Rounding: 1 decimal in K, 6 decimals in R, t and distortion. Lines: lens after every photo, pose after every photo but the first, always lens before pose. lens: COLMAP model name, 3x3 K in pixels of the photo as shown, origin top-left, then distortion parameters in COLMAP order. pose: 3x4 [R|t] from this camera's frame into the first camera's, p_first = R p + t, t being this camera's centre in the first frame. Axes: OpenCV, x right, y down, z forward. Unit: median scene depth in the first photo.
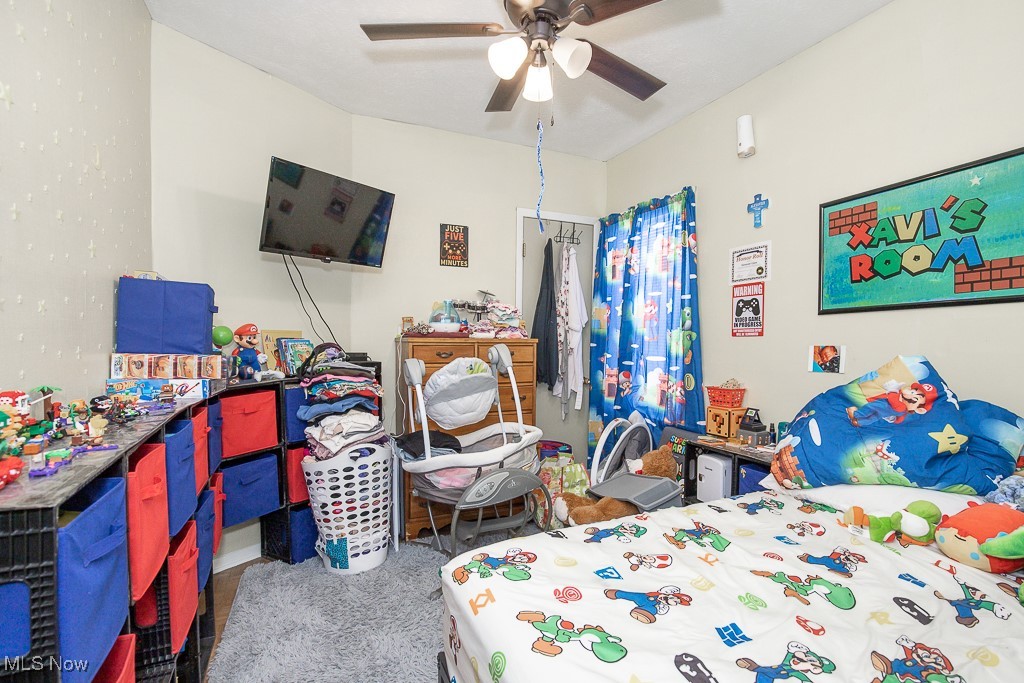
lens RADIAL K [[479.9, 0, 513.8], [0, 479.9, 353.9], [0, 0, 1]] dist [0.000429, 0.000008]
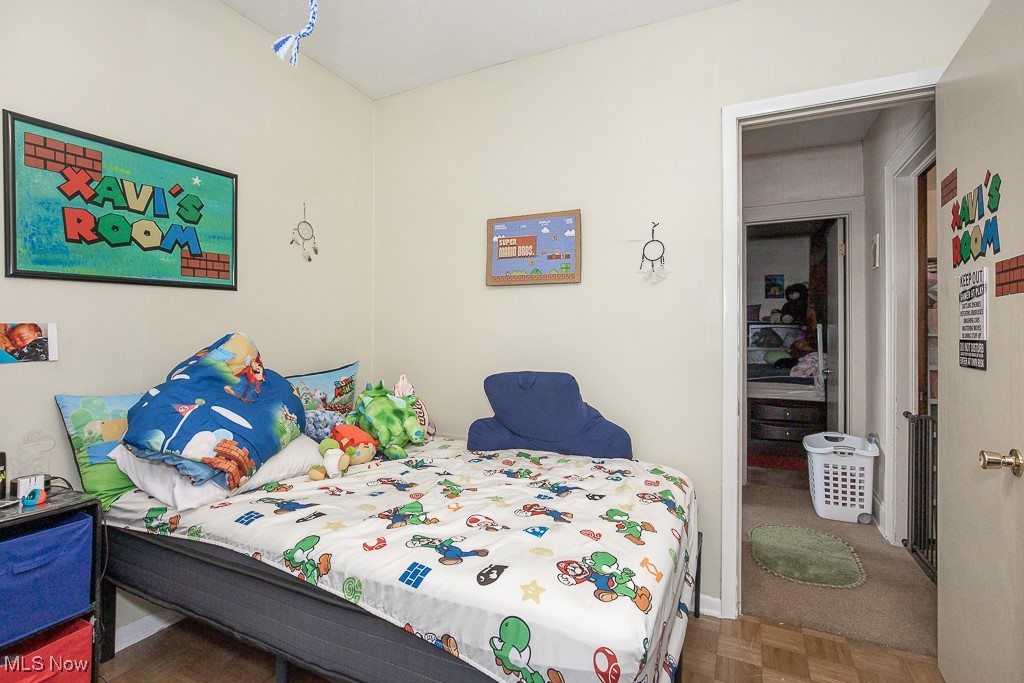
lens RADIAL K [[483.3, 0, 511.4], [0, 483.3, 322.3], [0, 0, 1]] dist [-0.001098, -0.000259]
pose [[-0.639677, 0.000959, 0.768644, -0.377590], [0.010725, 0.999913, 0.007678, -0.019224], [-0.768569, 0.013155, -0.639631, 1.056786]]
